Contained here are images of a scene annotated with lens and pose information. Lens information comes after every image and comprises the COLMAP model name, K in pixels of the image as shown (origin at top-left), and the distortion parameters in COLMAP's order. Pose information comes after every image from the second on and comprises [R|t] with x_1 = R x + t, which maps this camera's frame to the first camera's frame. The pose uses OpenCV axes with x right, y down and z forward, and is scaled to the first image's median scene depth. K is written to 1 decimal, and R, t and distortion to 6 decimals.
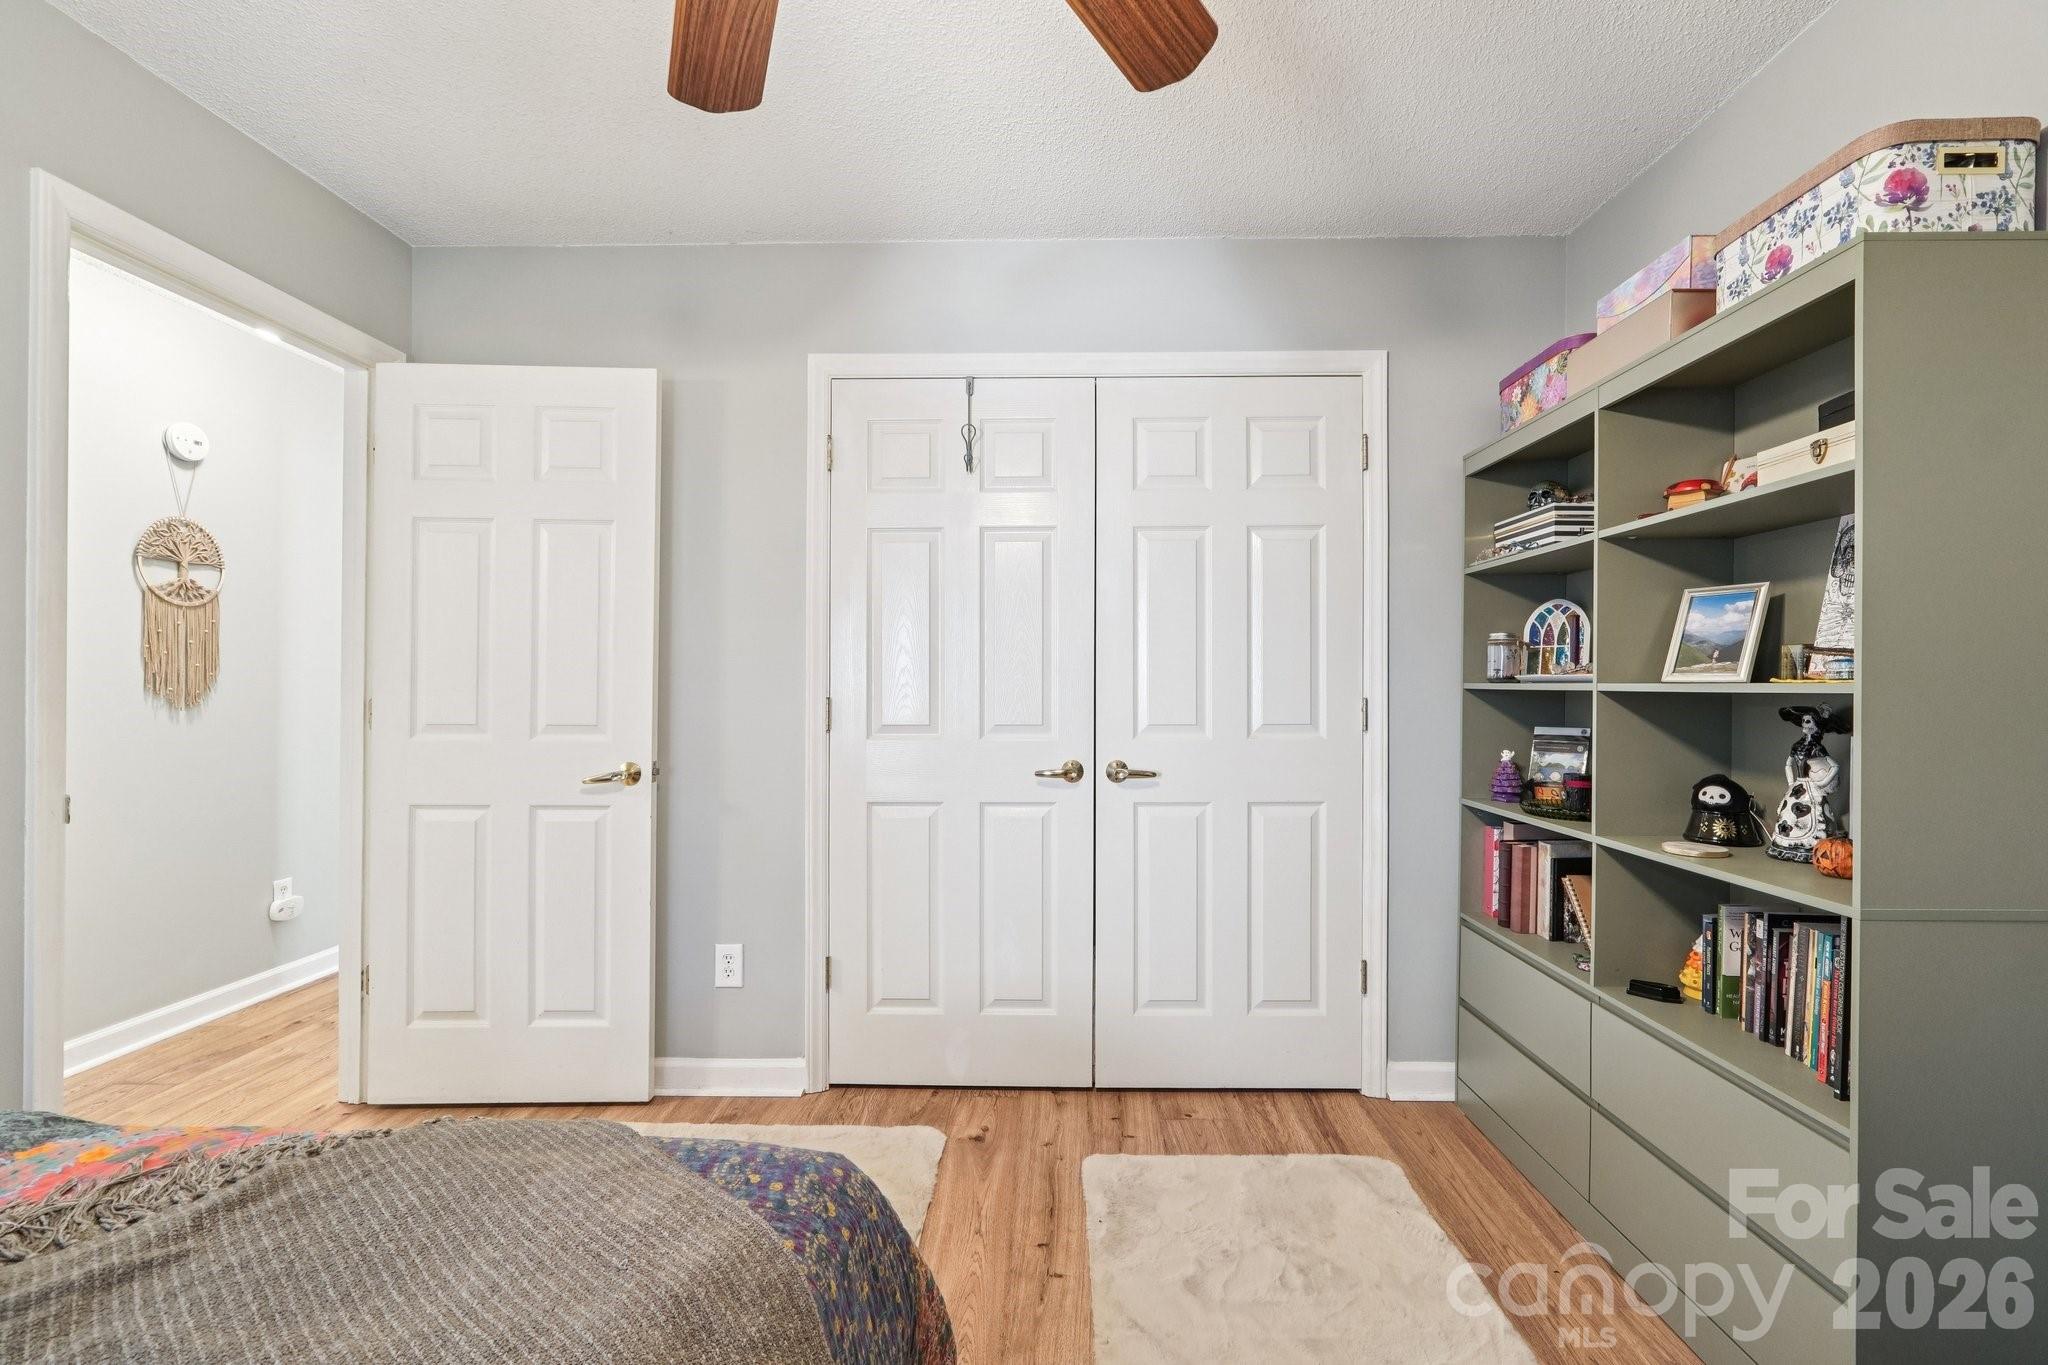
lens RADIAL K [[868.1, 0, 1023.0], [0, 868.1, 679.3], [0, 0, 1]] dist [-0.004210, 0.000366]
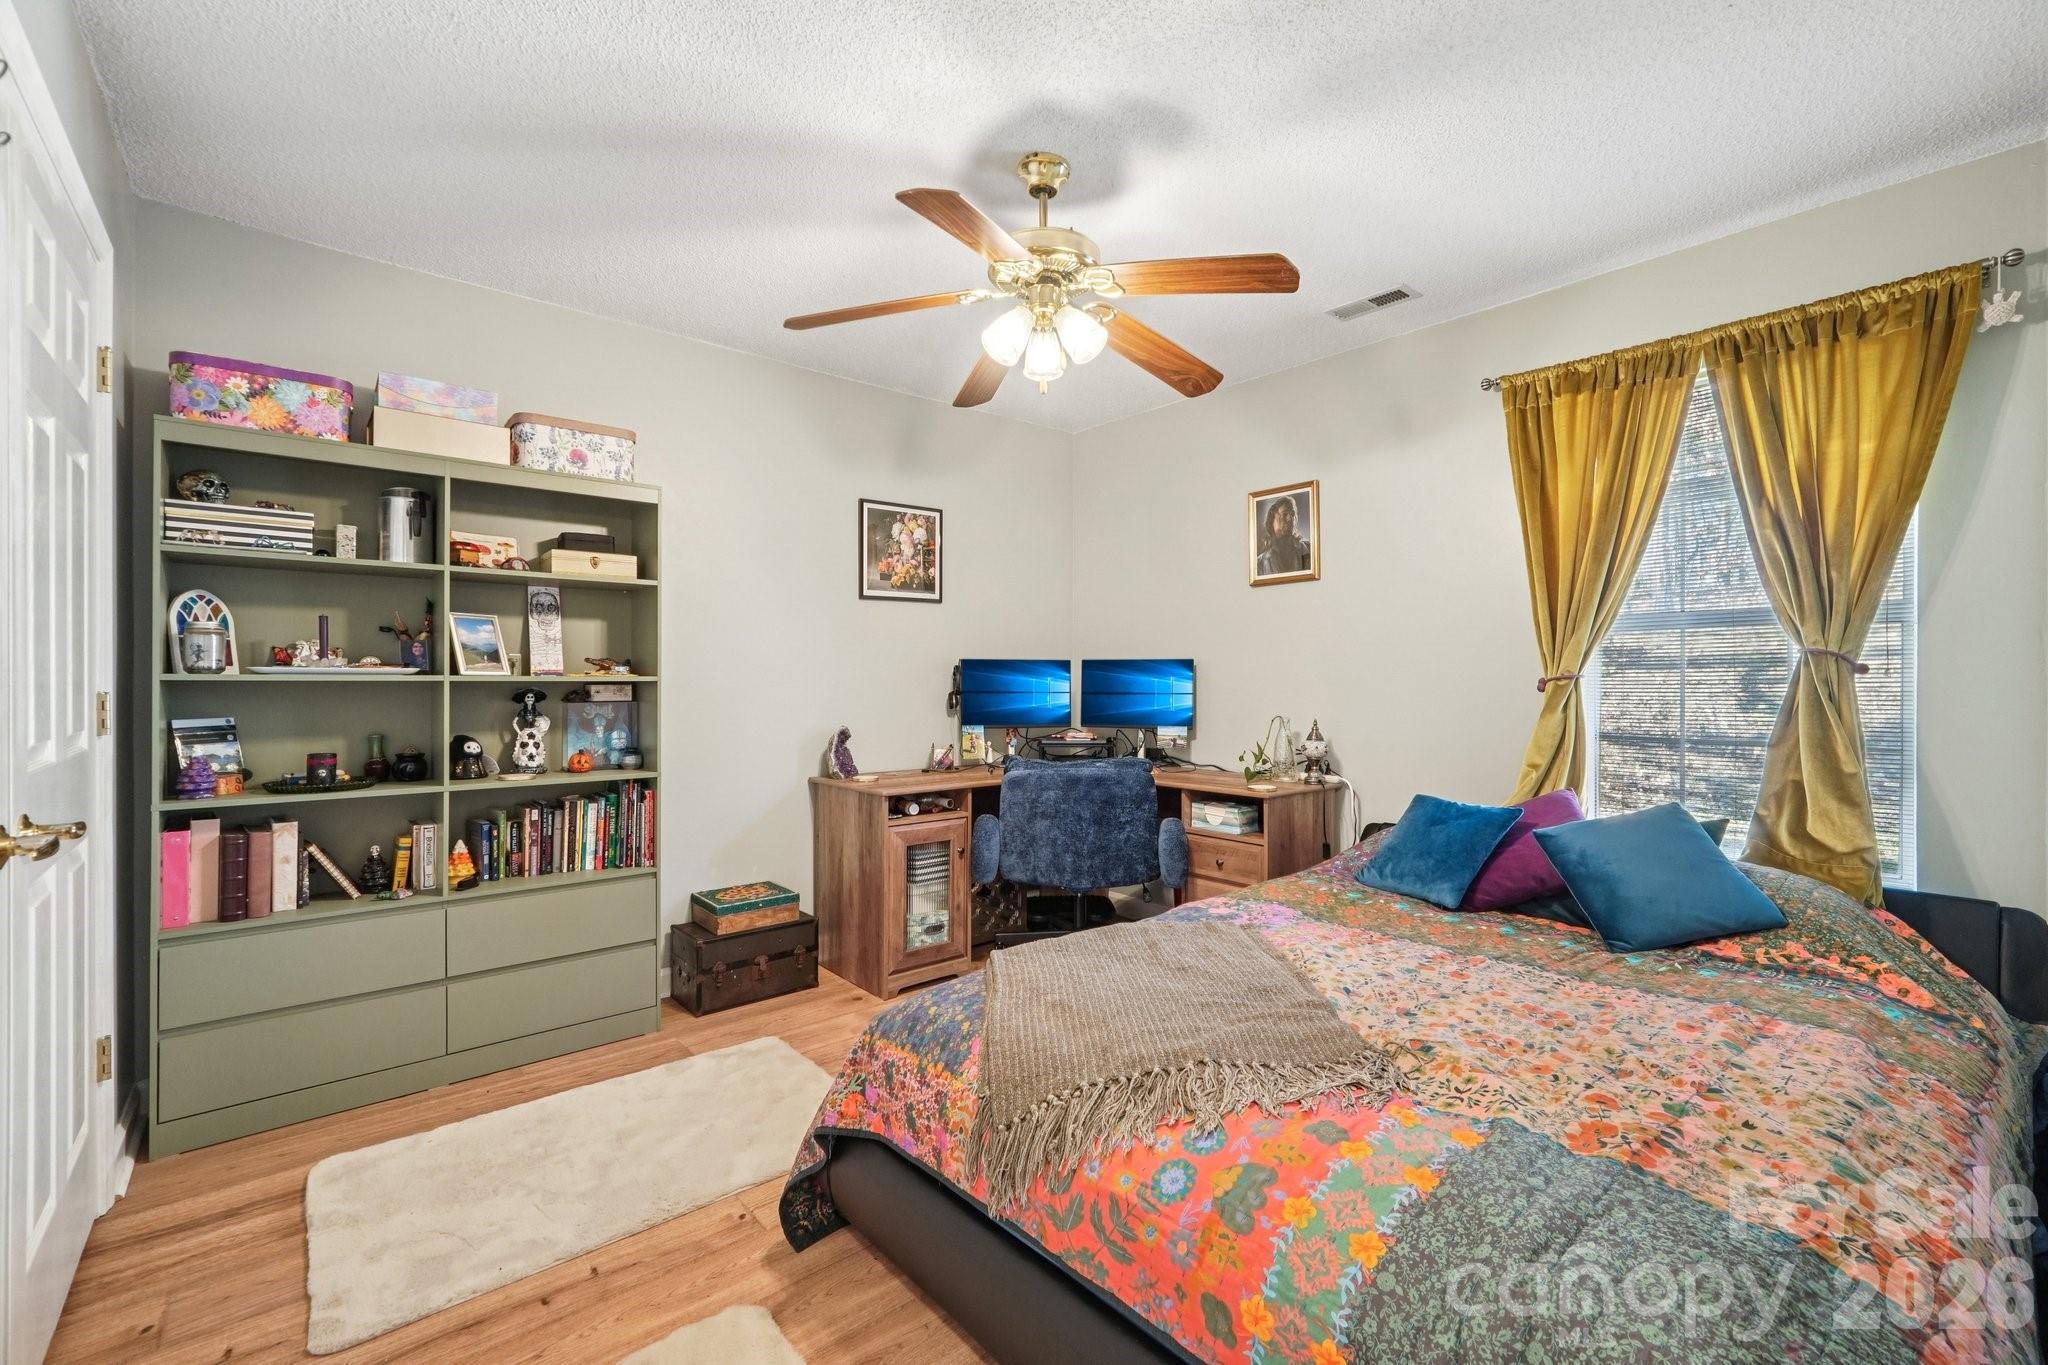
lens RADIAL K [[849.2, 0, 1010.2], [0, 849.2, 679.3], [0, 0, 1]] dist [-0.018126, 0.005823]
pose [[-0.675458, 0.000554, 0.737398, -0.784585], [-0.005553, 0.999968, -0.005838, 0.011695], [-0.737377, -0.008038, -0.675433, 1.053126]]
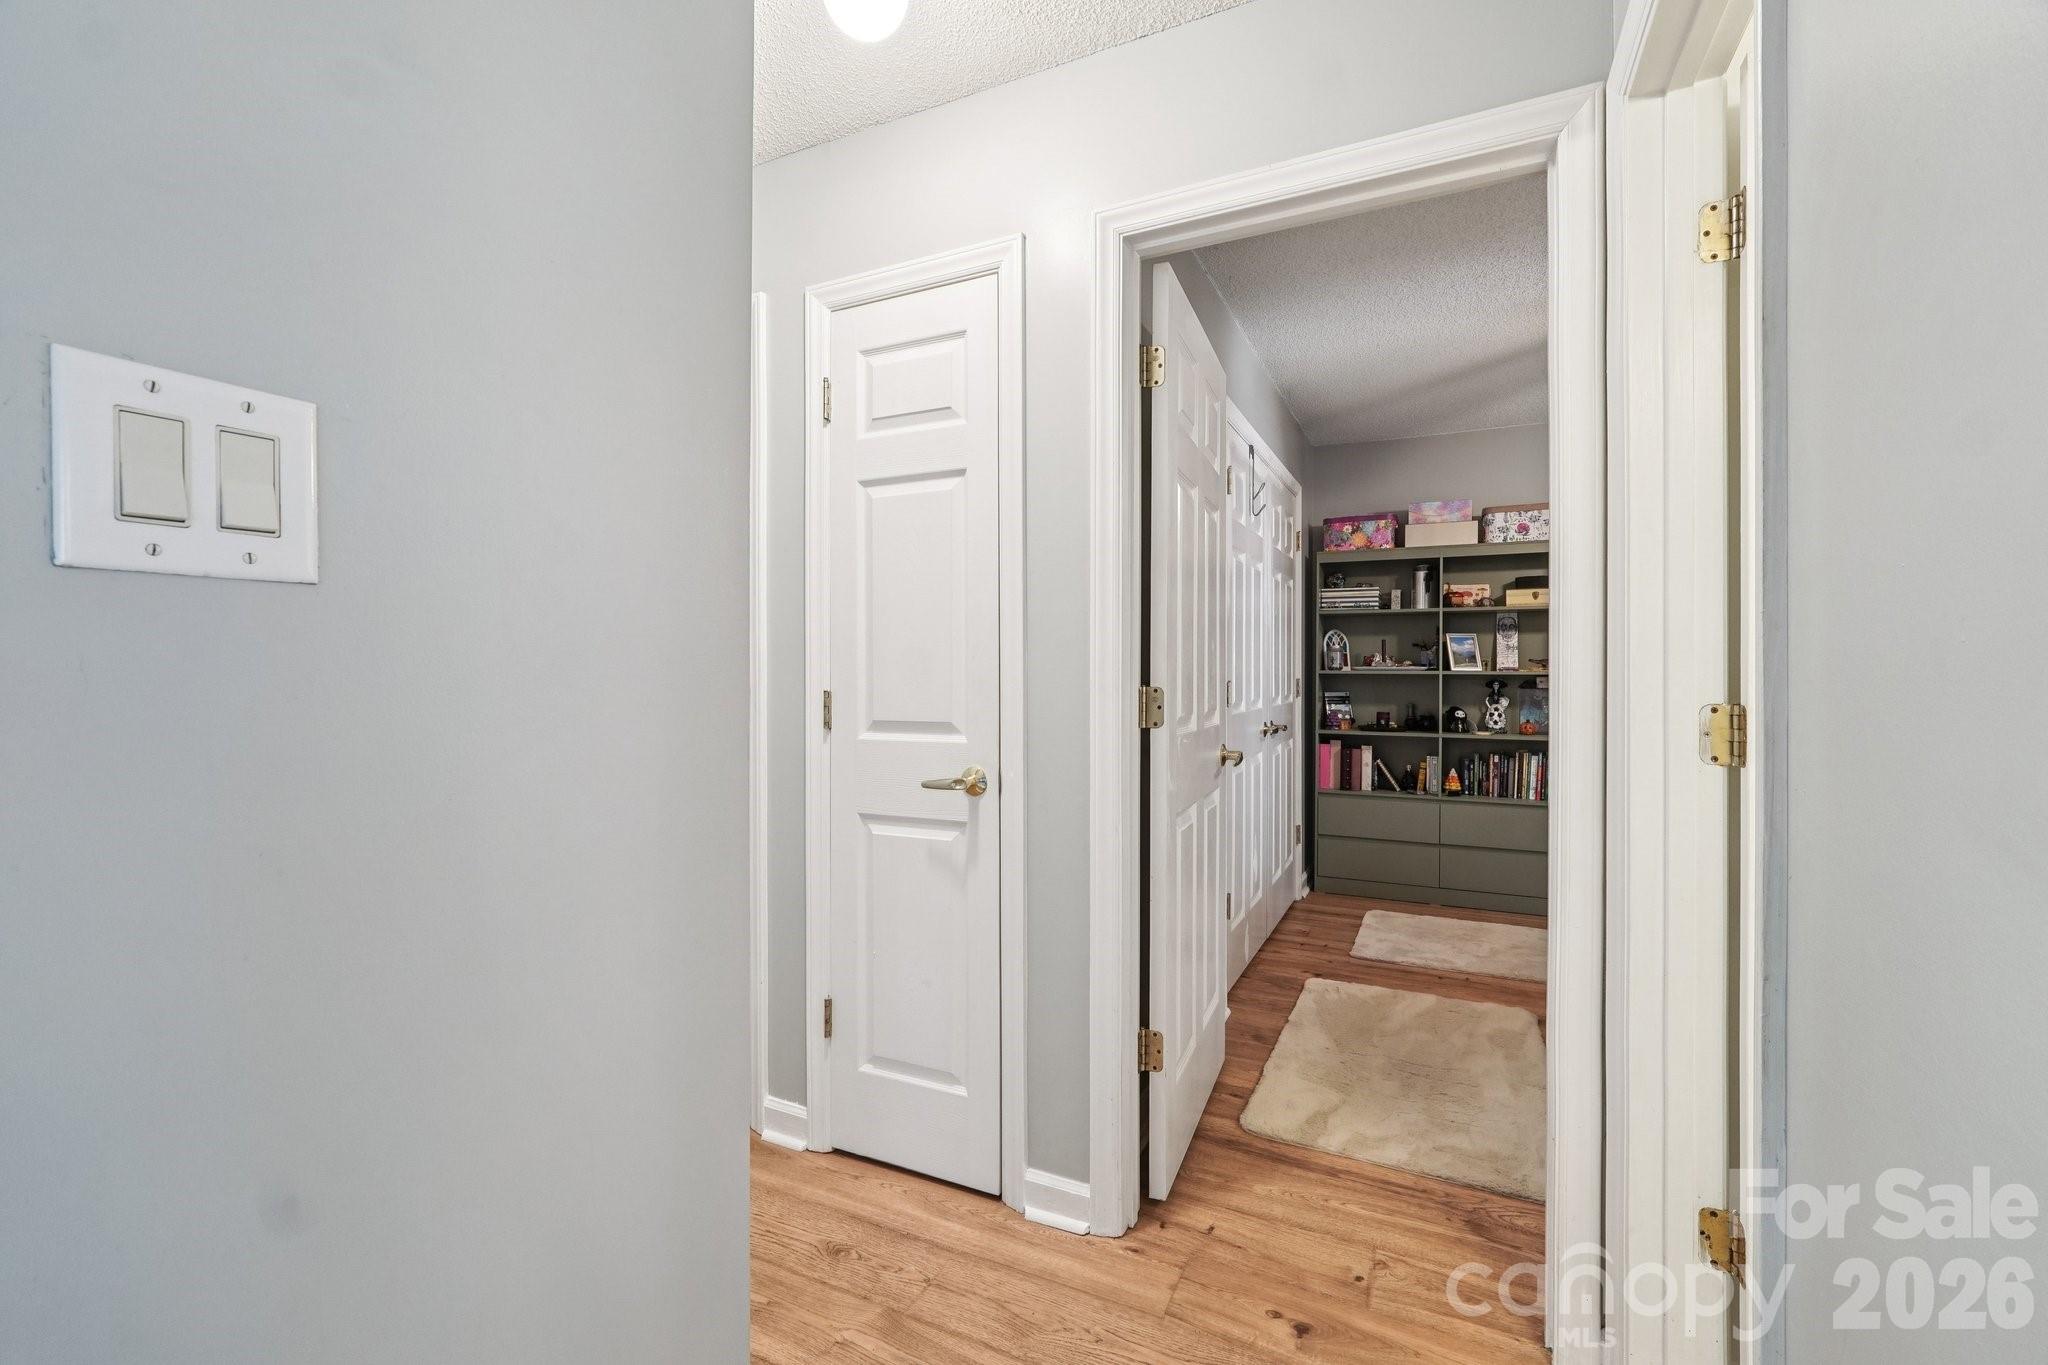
lens RADIAL K [[876.1, 0, 1024.5], [0, 876.1, 675.4], [0, 0, 1]] dist [-0.013379, -0.000039]
pose [[0.415194, -0.003097, 0.909728, -1.712025], [-0.008088, 0.999942, 0.007096, 0.007783], [-0.909697, -0.010304, 0.415145, 0.884271]]
